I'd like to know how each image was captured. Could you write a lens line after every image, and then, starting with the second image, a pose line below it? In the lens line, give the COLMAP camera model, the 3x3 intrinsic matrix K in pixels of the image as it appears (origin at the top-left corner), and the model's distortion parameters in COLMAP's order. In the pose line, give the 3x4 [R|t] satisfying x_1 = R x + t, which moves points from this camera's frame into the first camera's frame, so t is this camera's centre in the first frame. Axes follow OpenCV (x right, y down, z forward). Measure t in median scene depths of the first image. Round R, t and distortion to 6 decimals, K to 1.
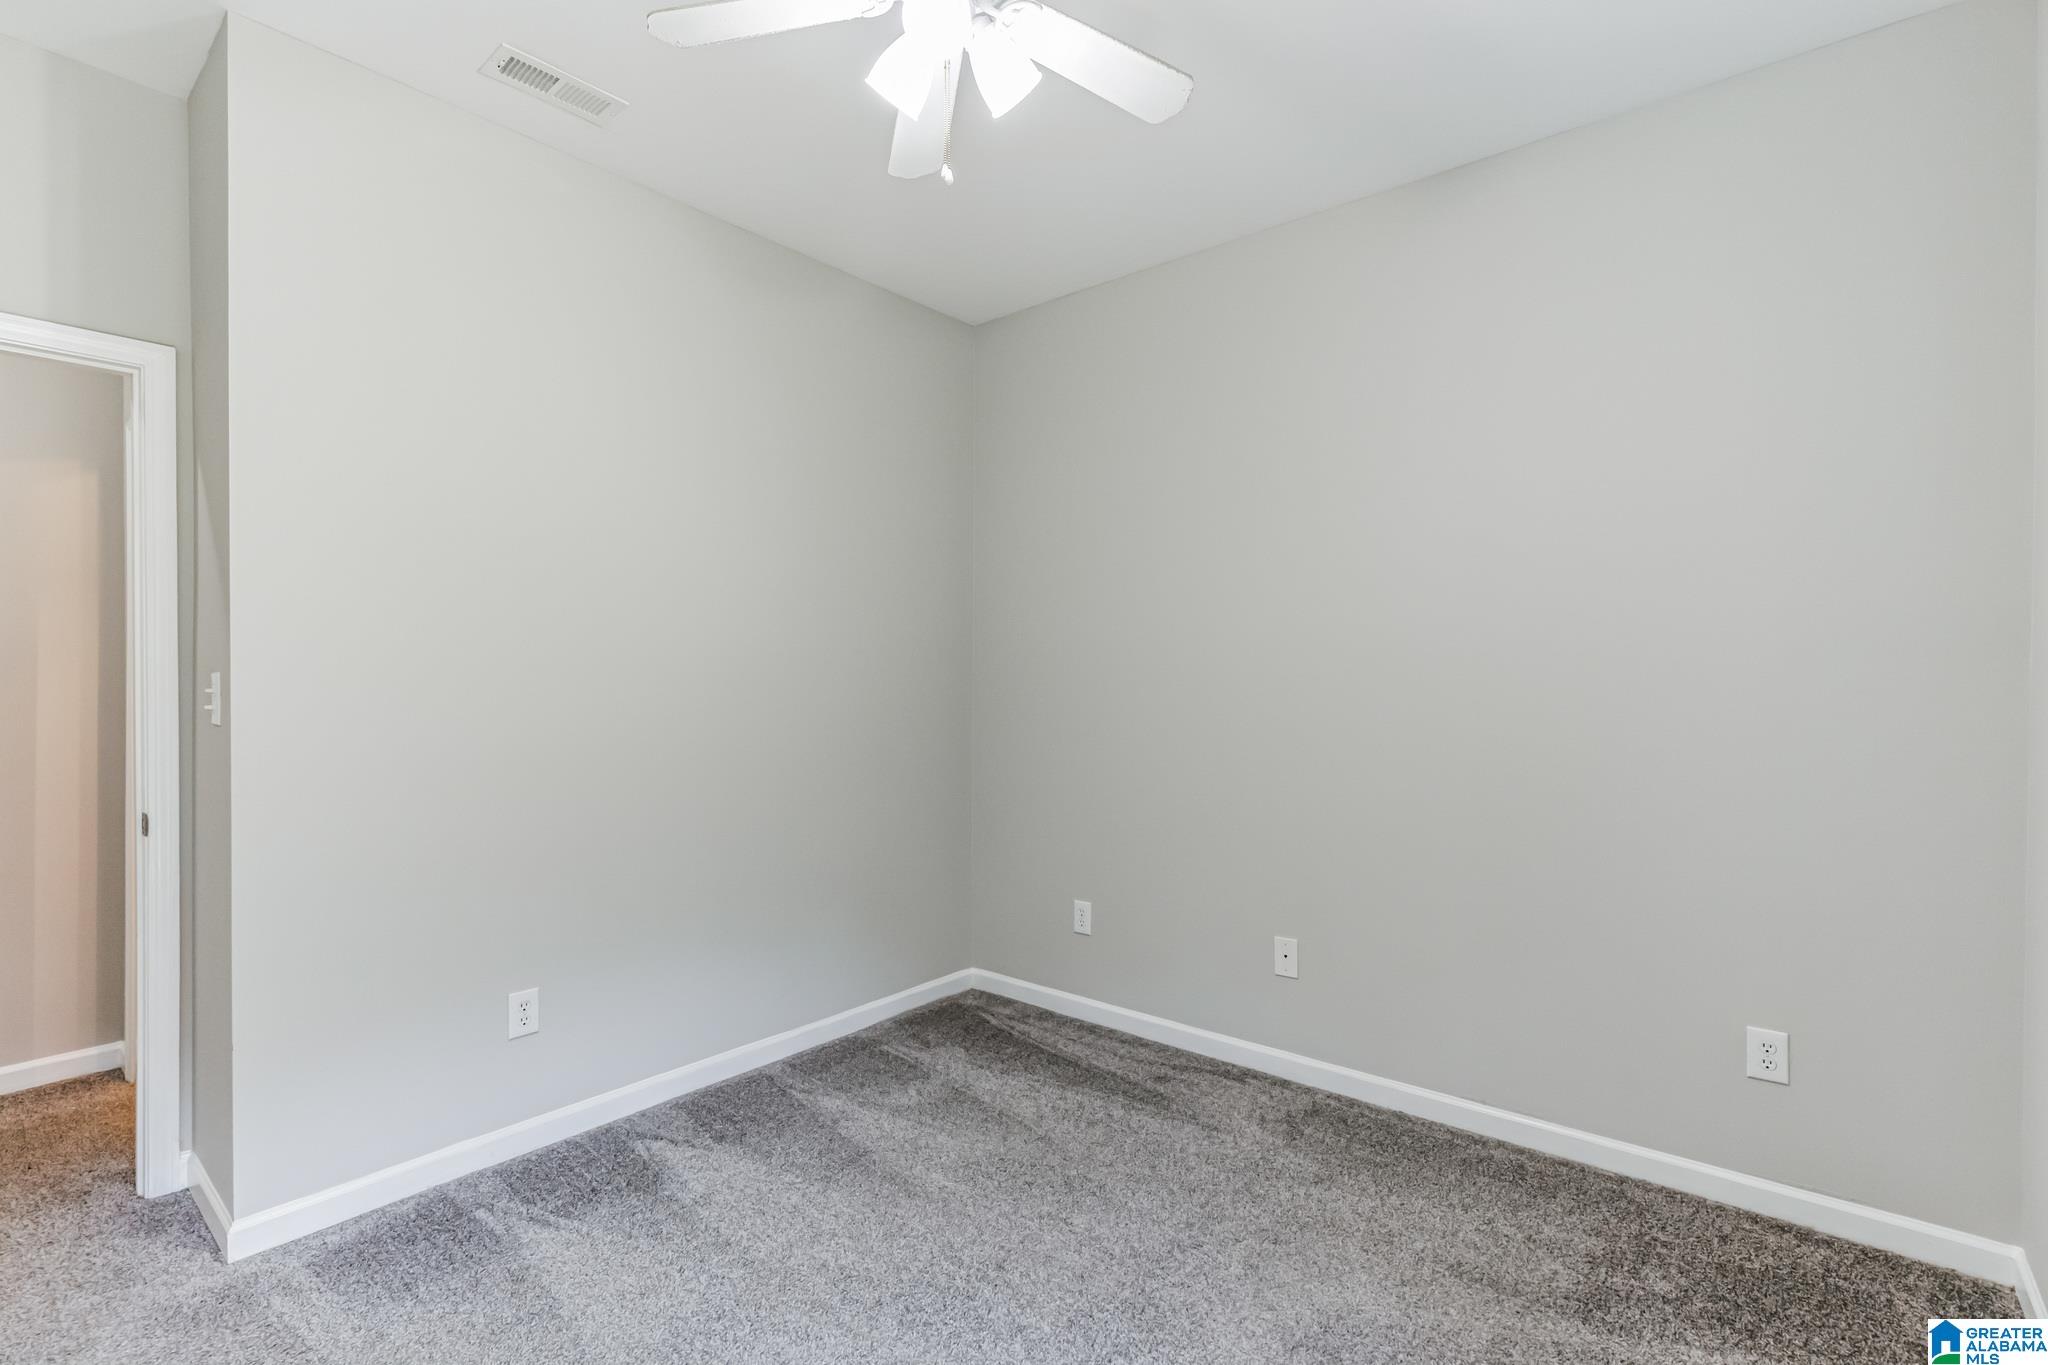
lens RADIAL K [[930.6, 0, 1030.6], [0, 930.6, 679.3], [0, 0, 1]] dist [0.000689, 0.000143]
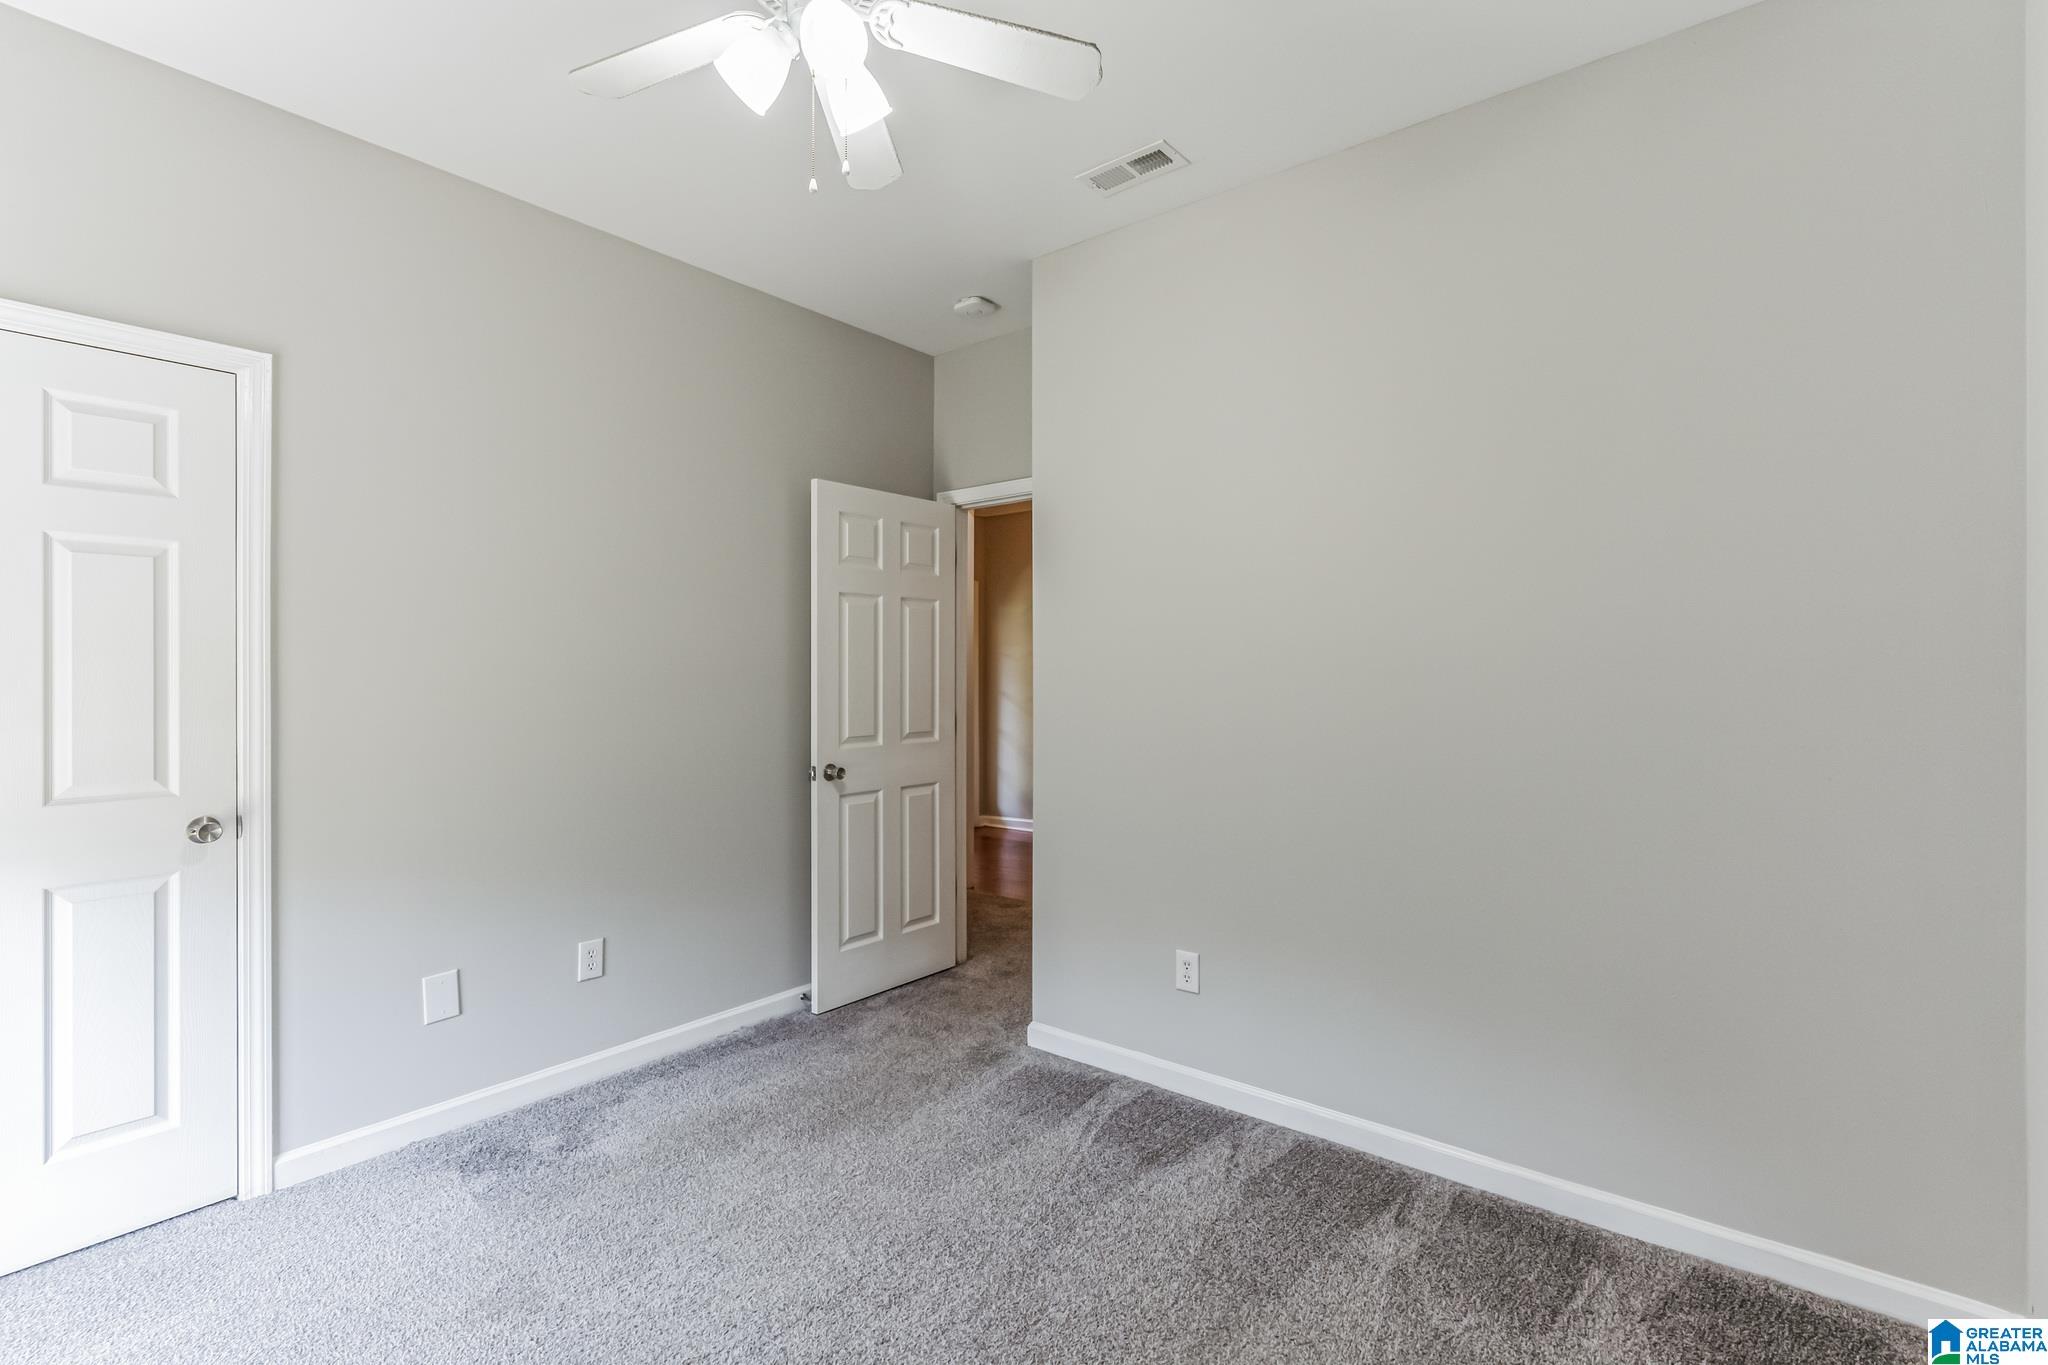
lens RADIAL K [[930.6, 0, 1033.1], [0, 930.6, 681.6], [0, 0, 1]] dist [0.000689, 0.000143]
pose [[0.013764, -0.000867, -0.999905, 0.592410], [-0.002683, 0.999996, -0.000904, 0.006682], [0.999902, 0.002695, 0.013762, 0.801746]]
